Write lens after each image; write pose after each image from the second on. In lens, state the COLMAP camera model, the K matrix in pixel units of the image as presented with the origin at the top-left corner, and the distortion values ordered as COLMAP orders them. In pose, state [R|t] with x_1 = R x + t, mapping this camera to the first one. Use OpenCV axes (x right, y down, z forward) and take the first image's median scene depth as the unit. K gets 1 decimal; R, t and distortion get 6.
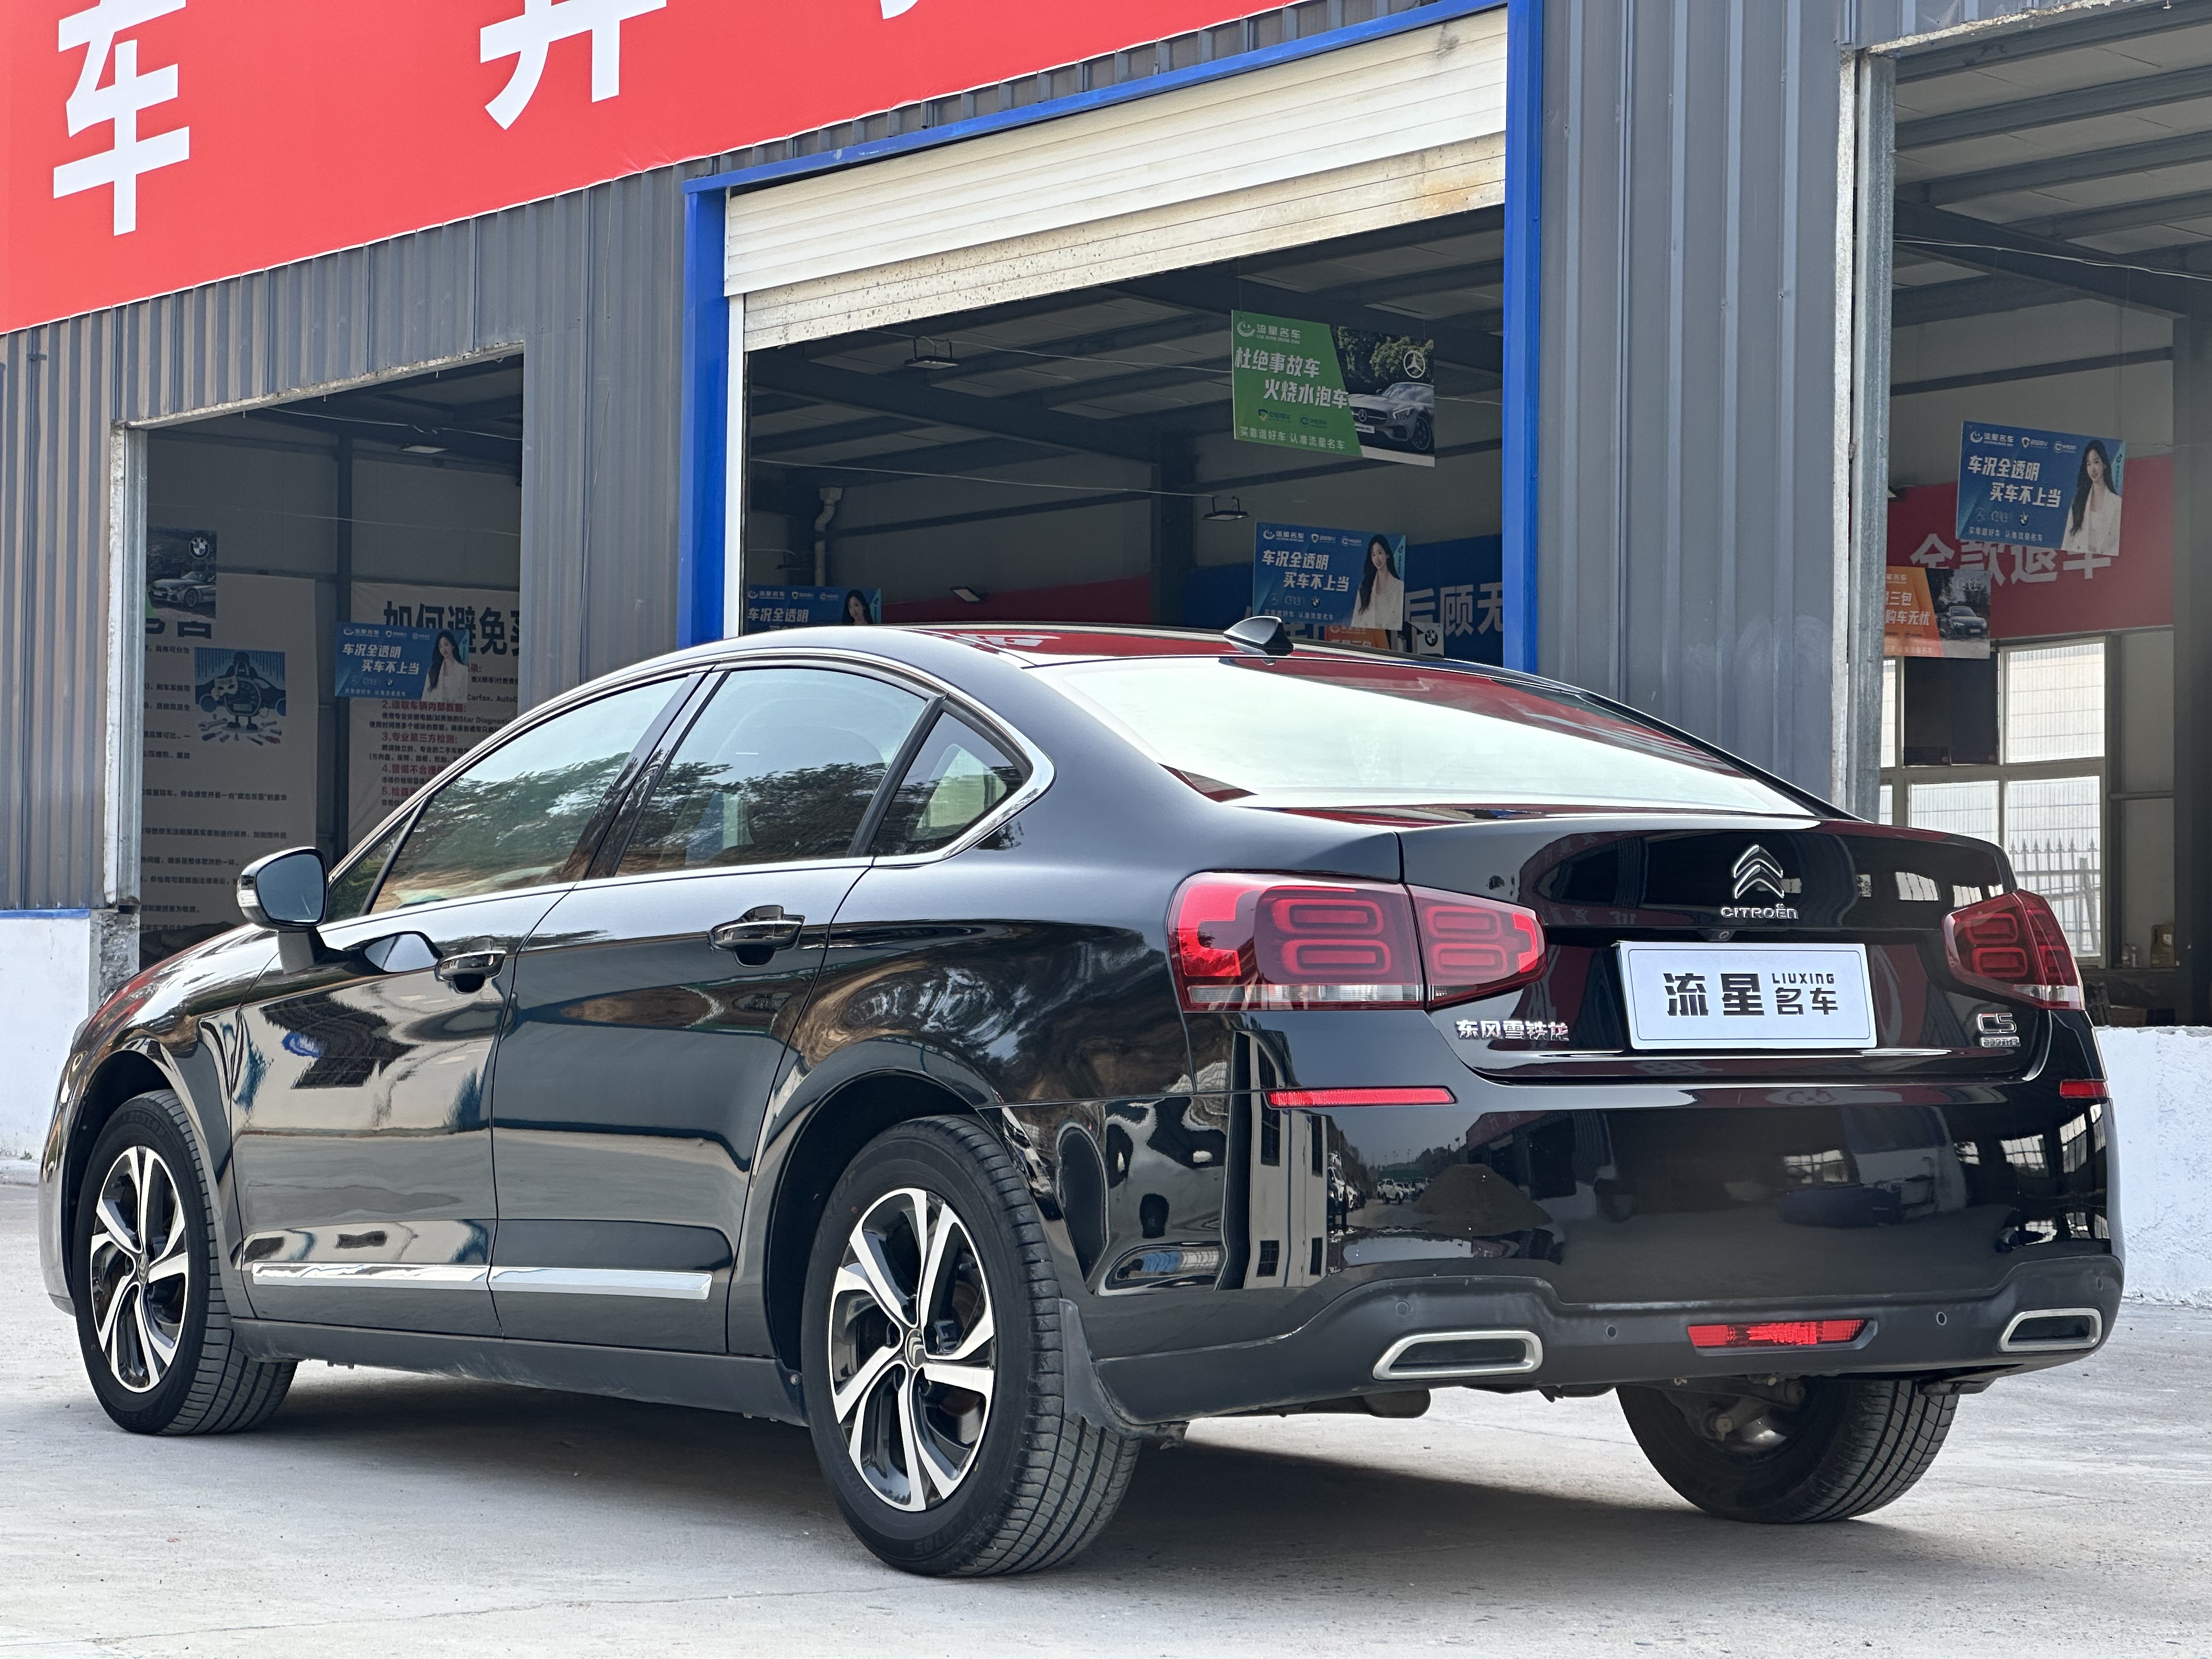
lens RADIAL K [[5029.8, 0, 1106.0], [0, 5029.8, 829.5], [0, 0, 1]] dist [0.065406, 0.213109]
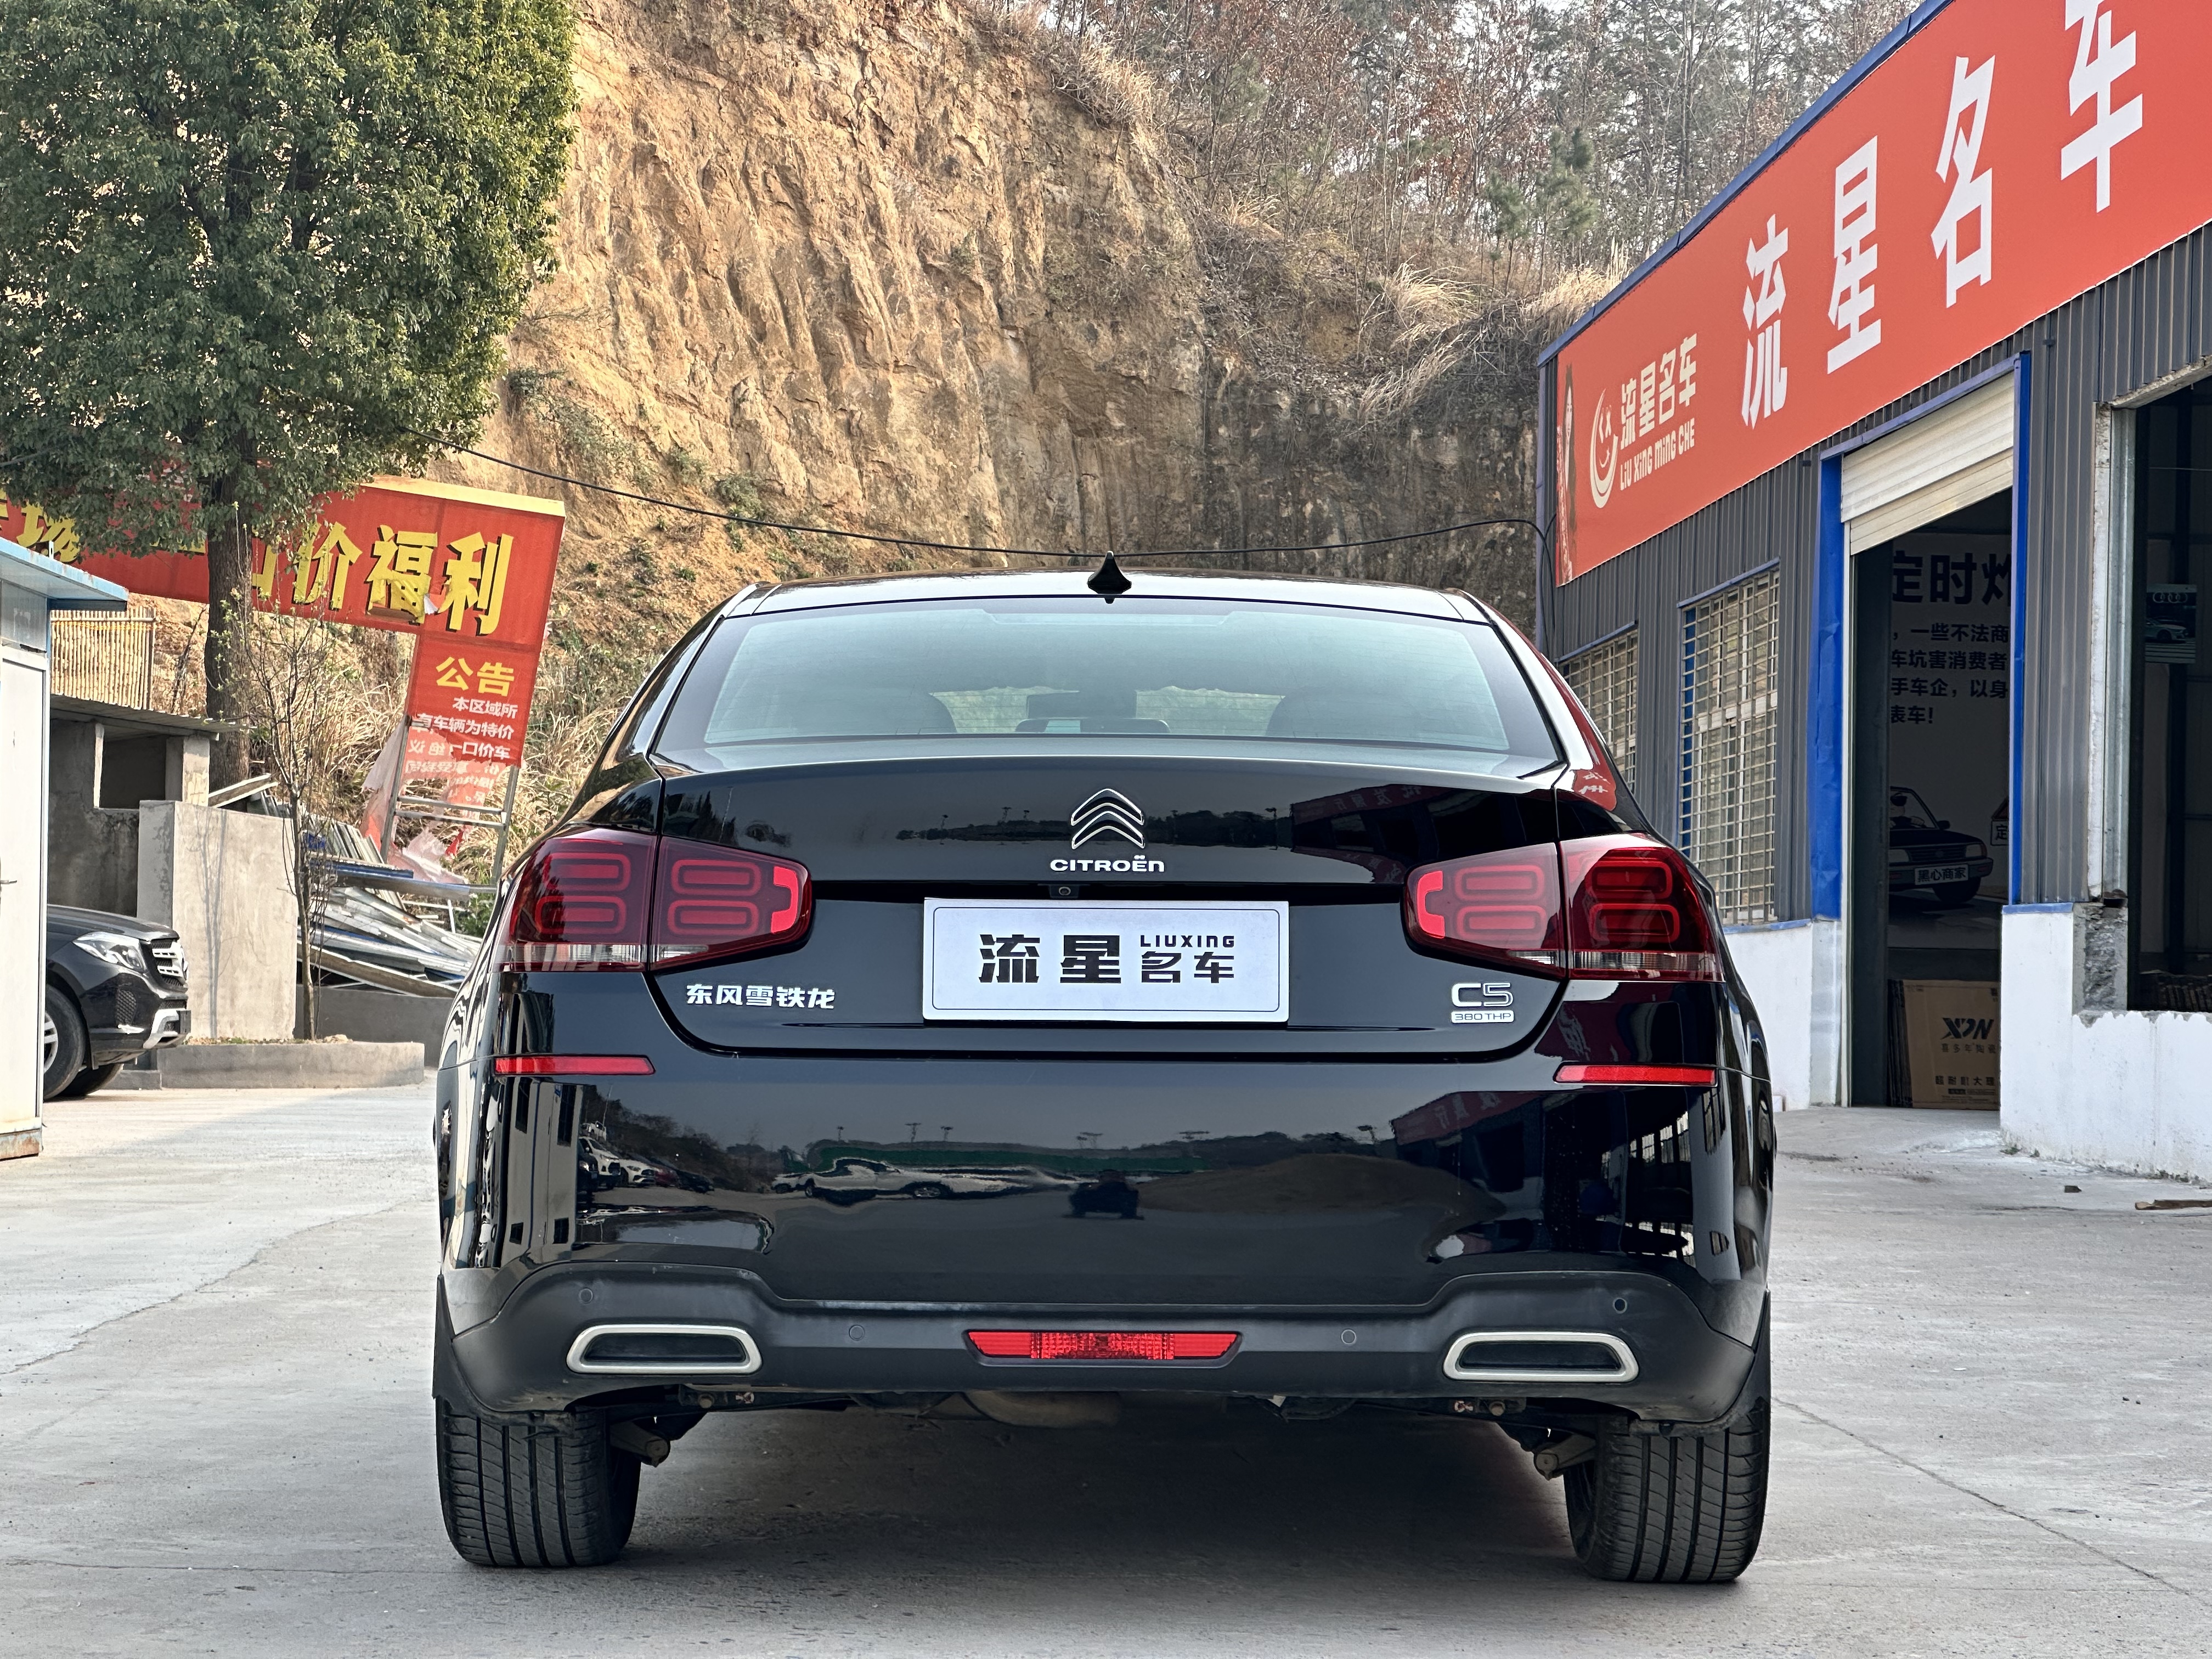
lens RADIAL K [[5029.8, 0, 1106.0], [0, 5029.8, 829.5], [0, 0, 1]] dist [0.065406, 0.213109]
pose [[0.829528, -0.011791, -0.558341, 0.617430], [0.010817, 0.999929, -0.005046, 0.014541], [0.558360, -0.001854, 0.829596, 0.271714]]
